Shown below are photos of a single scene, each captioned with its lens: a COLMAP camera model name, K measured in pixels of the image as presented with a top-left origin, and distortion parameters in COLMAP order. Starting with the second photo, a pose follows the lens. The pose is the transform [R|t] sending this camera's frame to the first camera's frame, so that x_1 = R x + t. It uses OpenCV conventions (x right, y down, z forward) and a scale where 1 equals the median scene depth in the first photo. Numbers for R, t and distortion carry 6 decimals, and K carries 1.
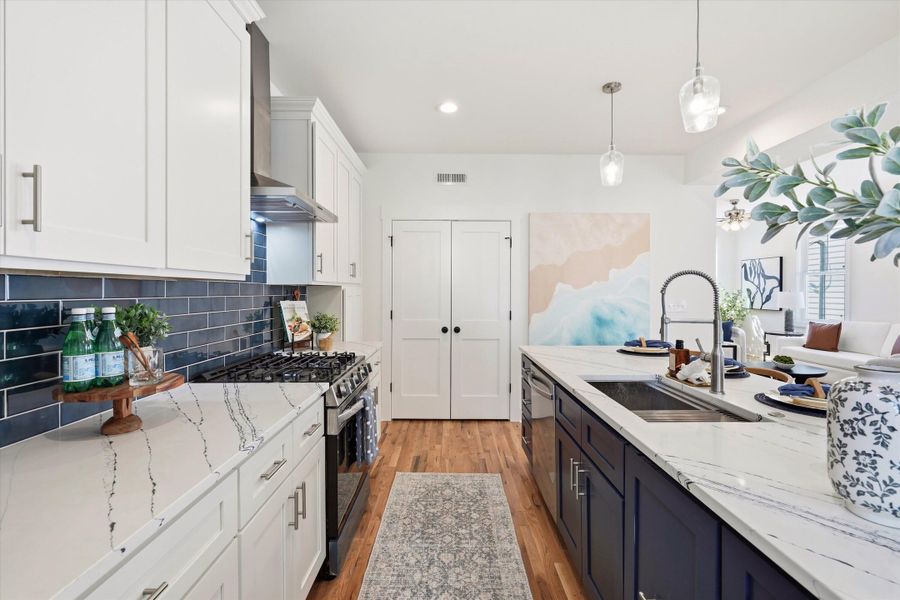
lens RADIAL K [[410.0, 0, 452.8], [0, 410.0, 297.1], [0, 0, 1]] dist [0.002890, -0.000032]
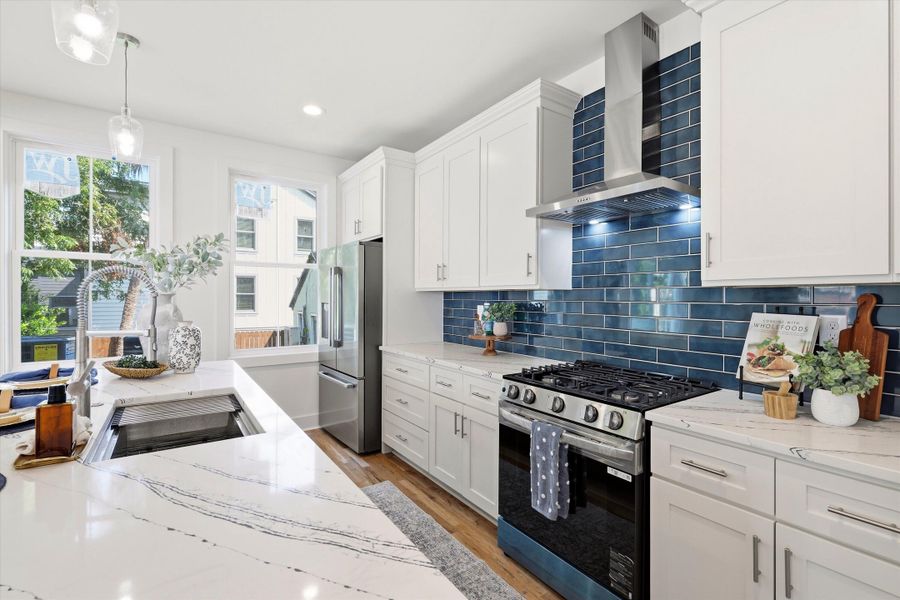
lens RADIAL K [[410.0, 0, 452.8], [0, 410.0, 297.1], [0, 0, 1]] dist [0.002890, -0.000032]
pose [[-0.826649, -0.004466, -0.562701, 0.207568], [-0.012950, 0.999855, 0.011088, -0.010155], [0.562569, 0.016452, -0.826586, 0.833458]]
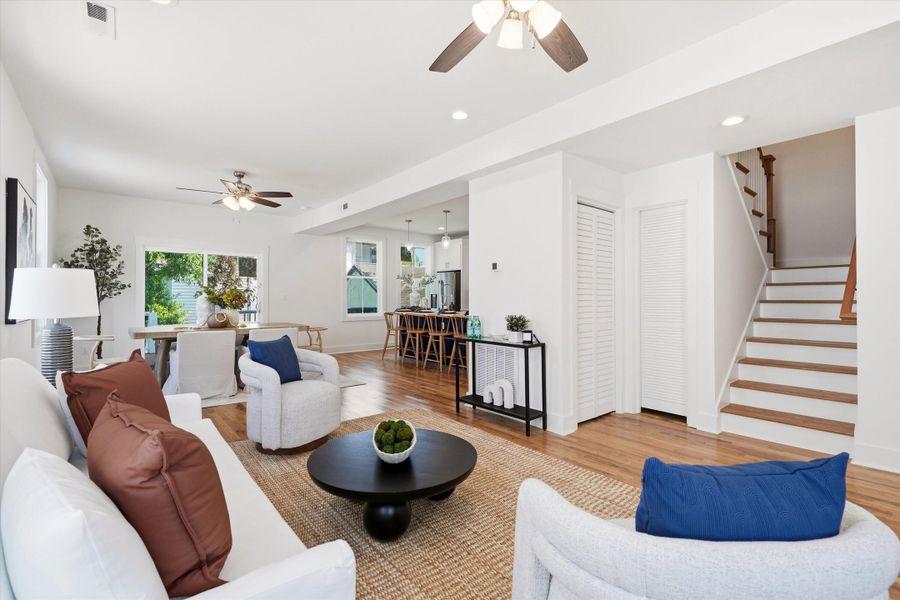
lens RADIAL K [[404.2, 0, 450.8], [0, 404.2, 296.8], [0, 0, 1]] dist [0.001994, -0.000150]
pose [[-0.770884, -0.005052, -0.636956, 1.341636], [-0.009879, 0.999943, 0.004025, 0.021705], [0.636899, 0.009396, -0.770890, 1.779922]]
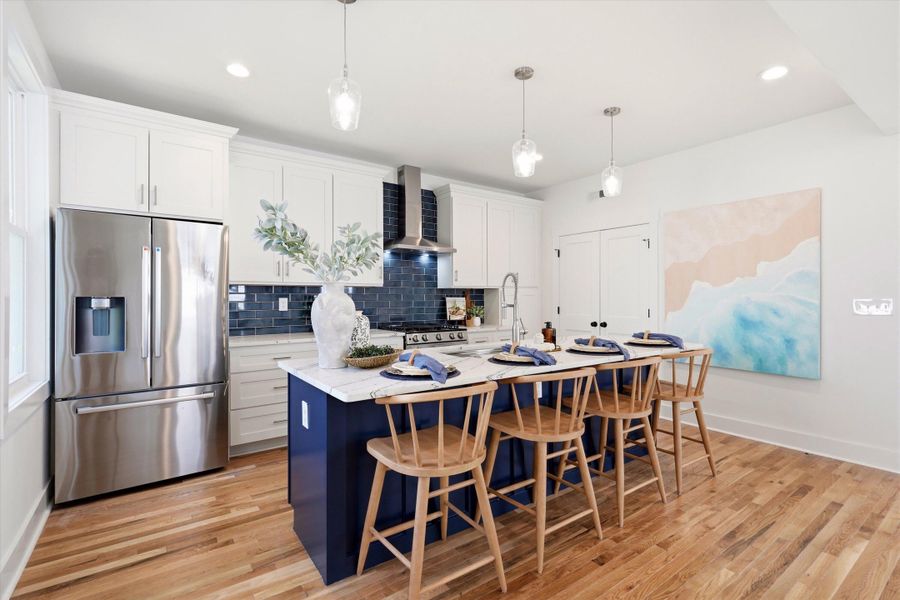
lens RADIAL K [[410.0, 0, 452.8], [0, 410.0, 297.1], [0, 0, 1]] dist [0.002890, -0.000032]
pose [[0.581254, -0.004646, -0.813709, 0.711040], [-0.008613, 0.999893, -0.011862, 0.019807], [0.813677, 0.013904, 0.581151, -0.020746]]
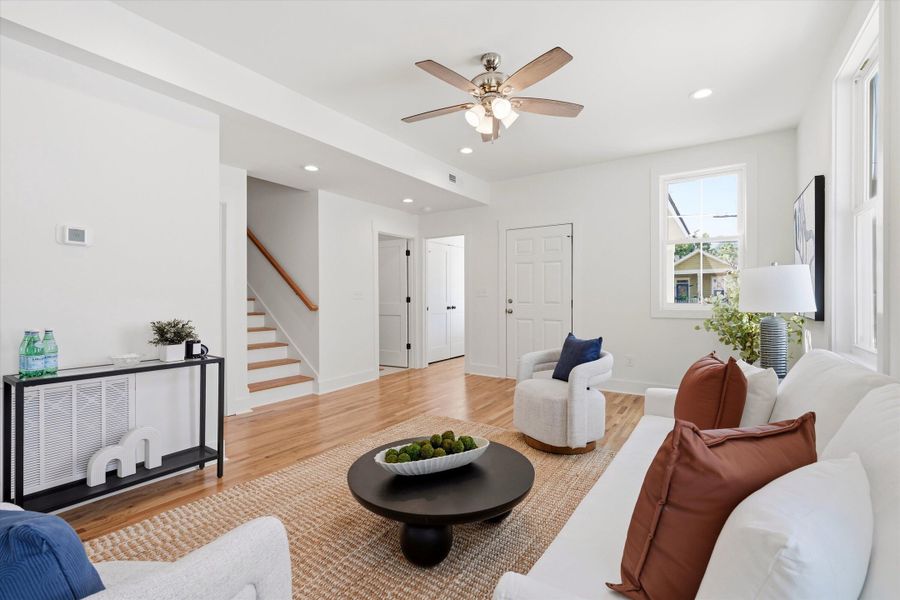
lens RADIAL K [[404.2, 0, 450.8], [0, 404.2, 296.8], [0, 0, 1]] dist [0.001994, -0.000150]
pose [[0.827303, -0.002976, -0.561748, 1.344068], [-0.007346, 0.999843, -0.016115, 0.034574], [0.561708, 0.017458, 0.827151, 0.947330]]
